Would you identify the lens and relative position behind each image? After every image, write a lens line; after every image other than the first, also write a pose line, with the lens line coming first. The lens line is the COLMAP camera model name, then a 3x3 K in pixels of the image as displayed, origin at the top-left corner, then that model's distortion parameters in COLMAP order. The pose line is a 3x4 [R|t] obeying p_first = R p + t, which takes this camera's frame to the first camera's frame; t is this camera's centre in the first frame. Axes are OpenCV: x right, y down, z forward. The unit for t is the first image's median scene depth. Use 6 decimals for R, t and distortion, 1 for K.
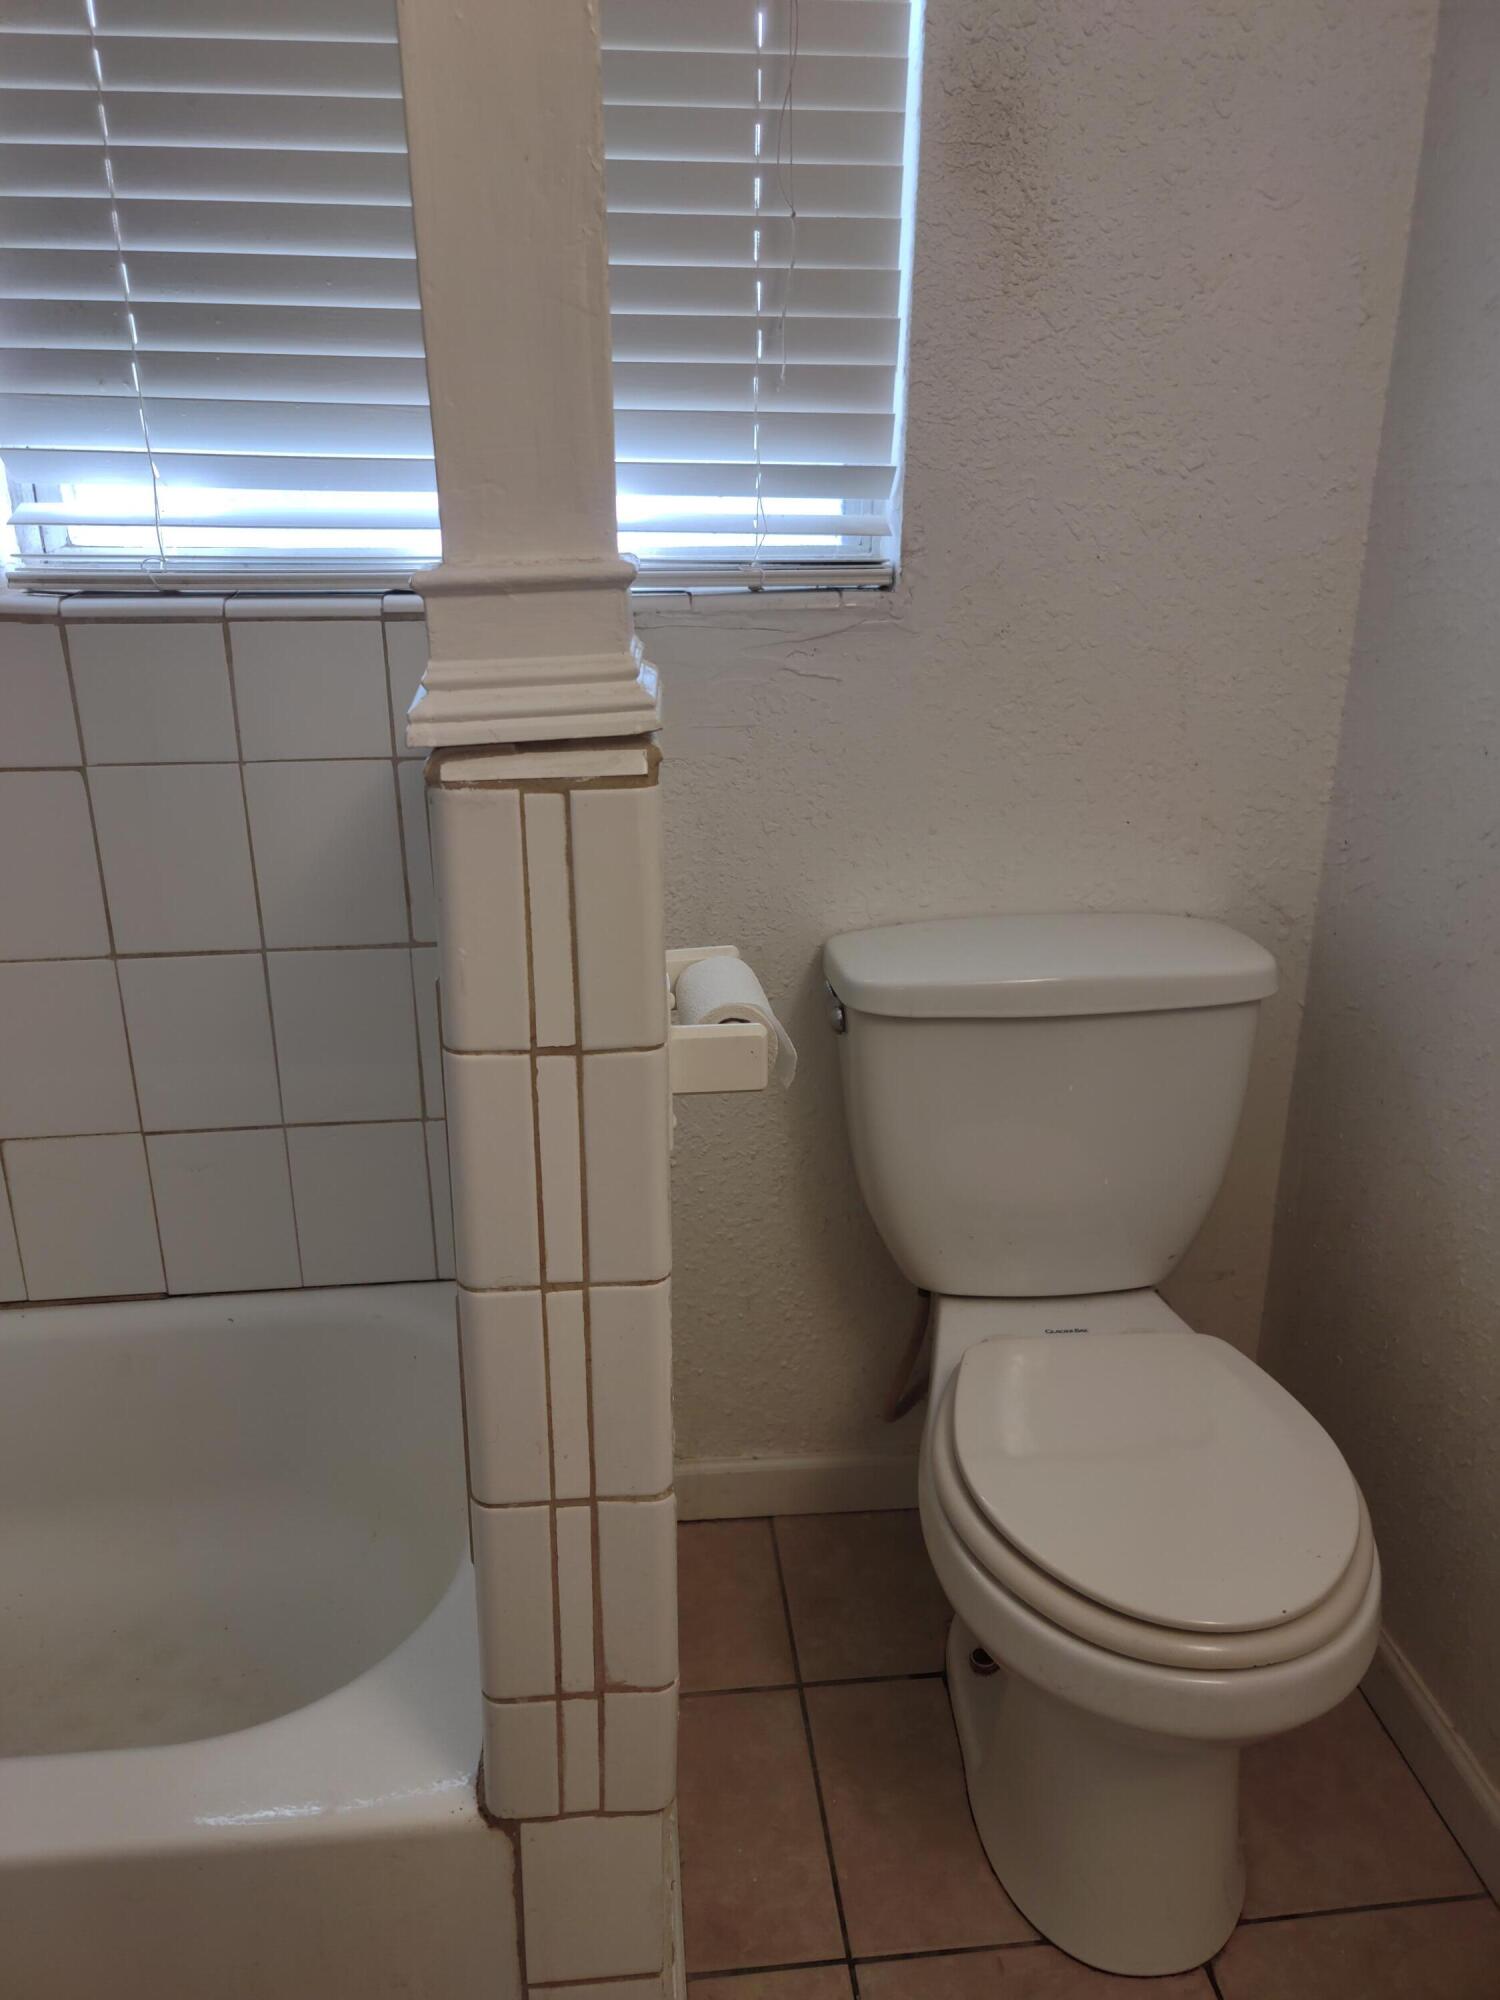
lens RADIAL K [[1460.0, 0, 750.0], [0, 1460.0, 1000.0], [0, 0, 1]] dist [0.097306, -0.100211]
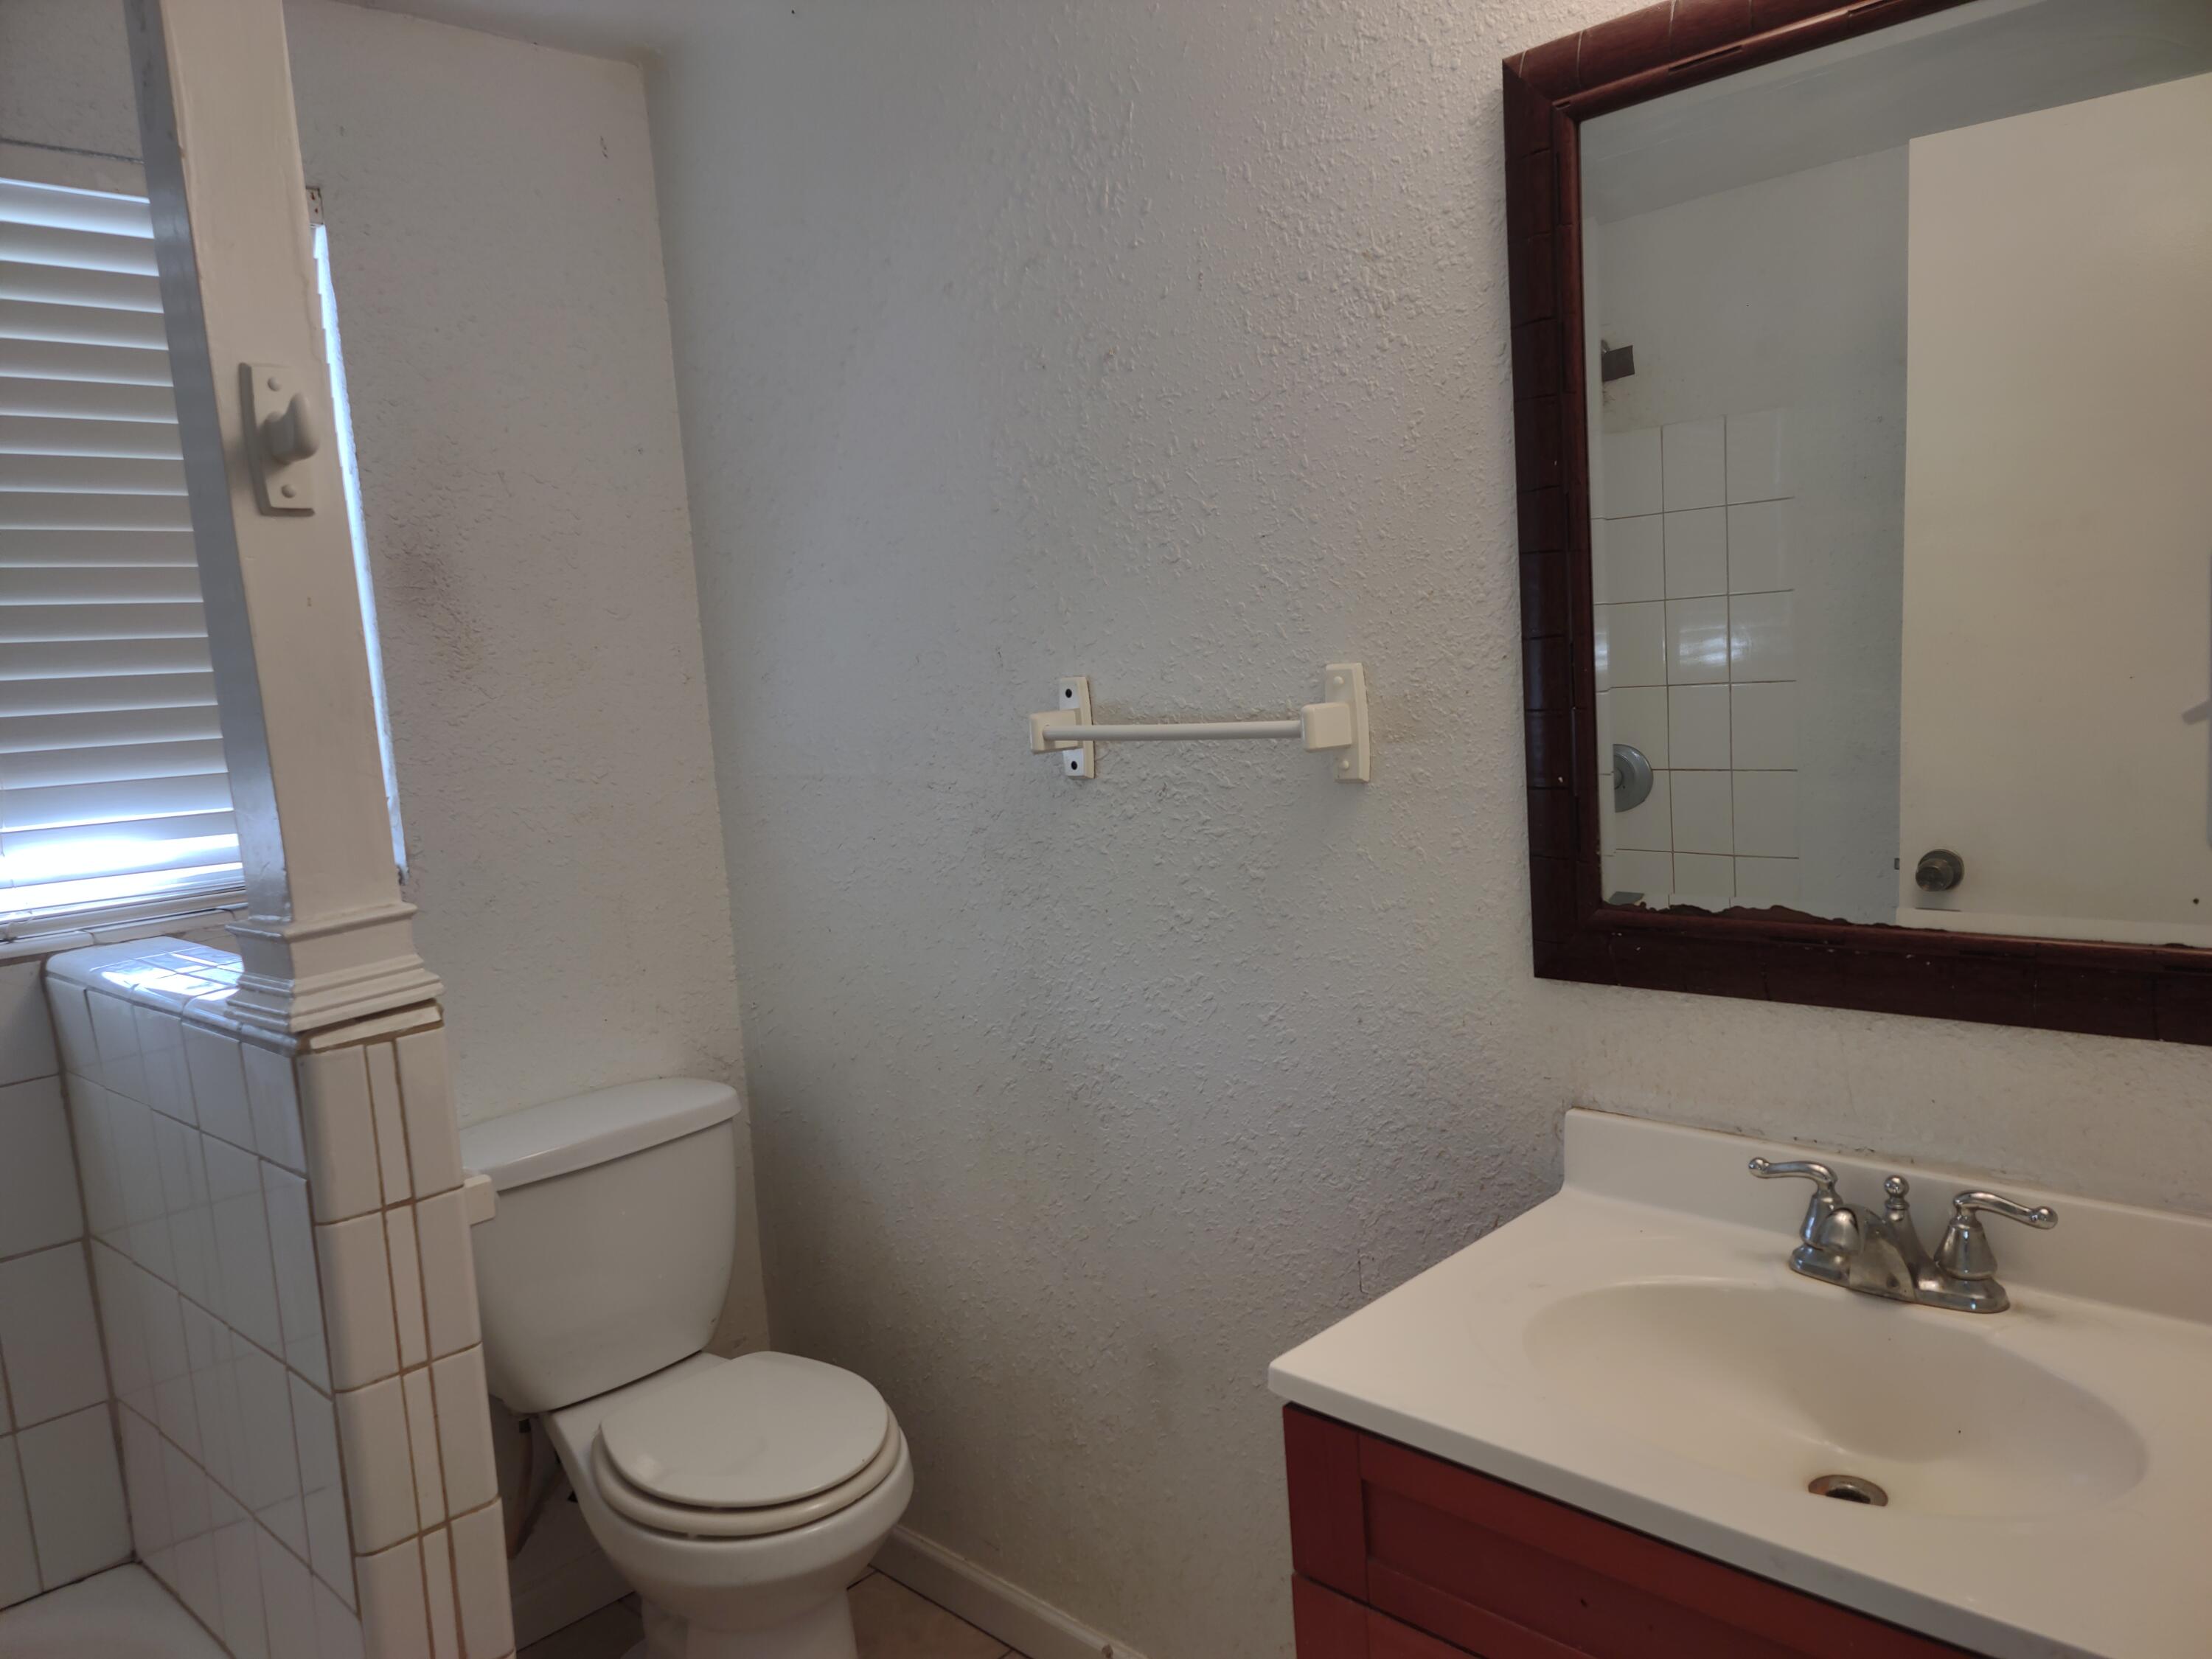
lens RADIAL K [[1614.8, 0, 1106.0], [0, 1614.8, 829.5], [0, 0, 1]] dist [0.097306, -0.100211]
pose [[0.765896, -0.123584, 0.630976, -0.616856], [0.275856, 0.949604, -0.148850, 0.125153], [-0.580782, 0.288062, 0.761389, -0.910510]]
